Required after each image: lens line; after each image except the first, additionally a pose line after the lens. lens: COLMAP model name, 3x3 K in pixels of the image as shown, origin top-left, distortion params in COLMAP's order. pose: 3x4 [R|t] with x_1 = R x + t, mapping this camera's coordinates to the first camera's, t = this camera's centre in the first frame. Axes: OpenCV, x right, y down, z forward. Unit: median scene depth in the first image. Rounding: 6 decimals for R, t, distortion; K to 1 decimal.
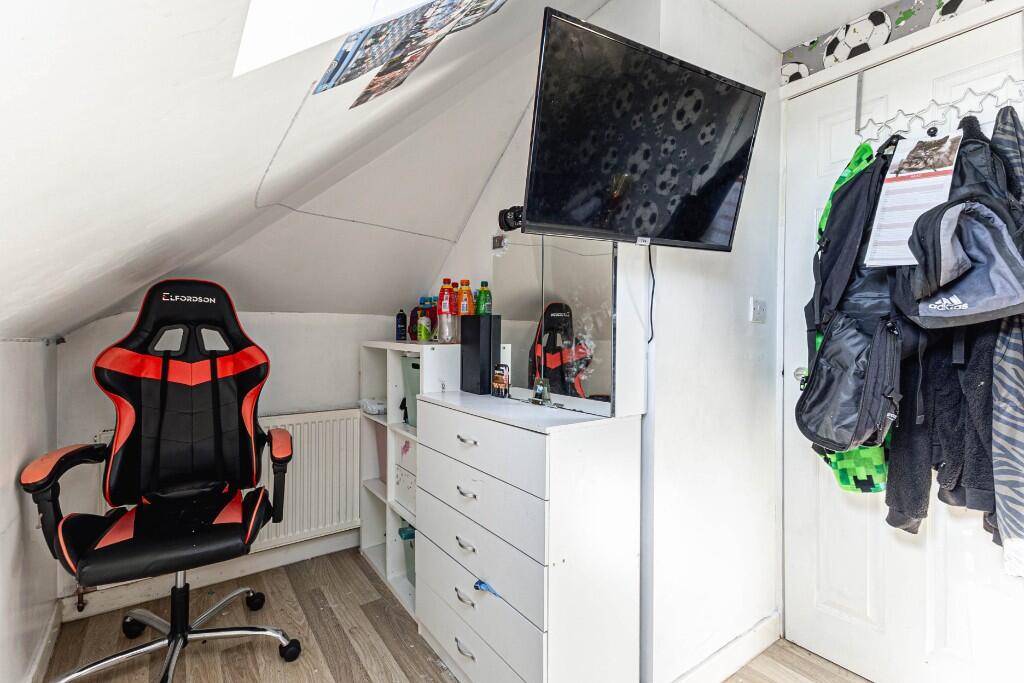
lens RADIAL K [[467.8, 0, 513.3], [0, 467.8, 336.7], [0, 0, 1]] dist [0.003317, 0.000388]
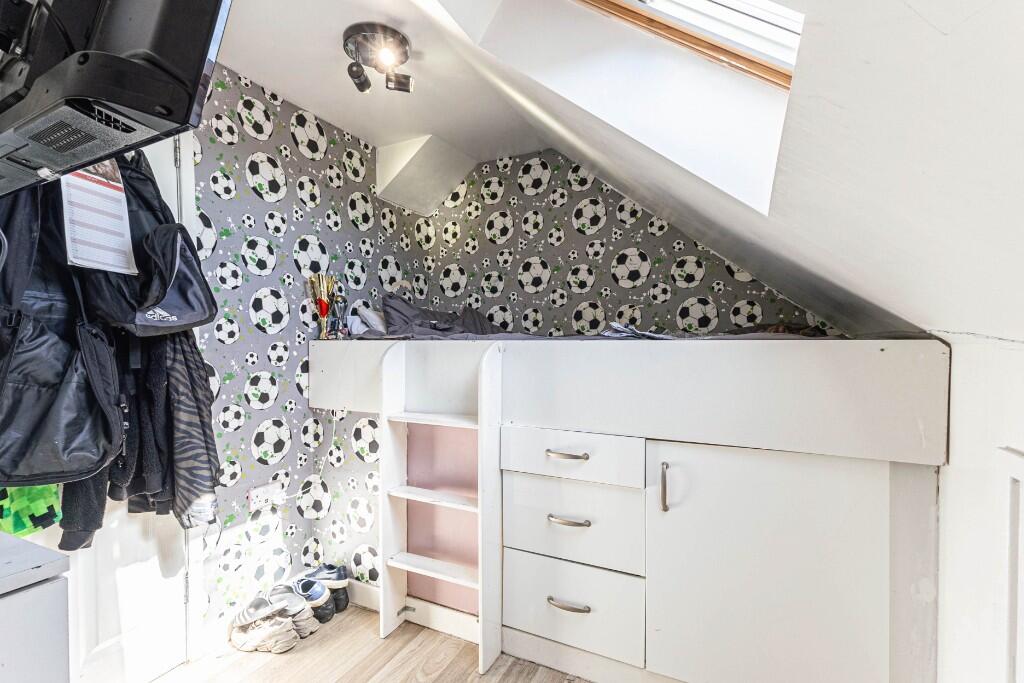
lens RADIAL K [[467.8, 0, 510.4], [0, 467.8, 347.6], [0, 0, 1]] dist [0.003317, 0.000388]
pose [[-0.458612, -0.013792, 0.888529, -0.409834], [0.000759, 0.999873, 0.015912, -0.007578], [-0.888636, 0.007972, -0.458544, 0.677854]]
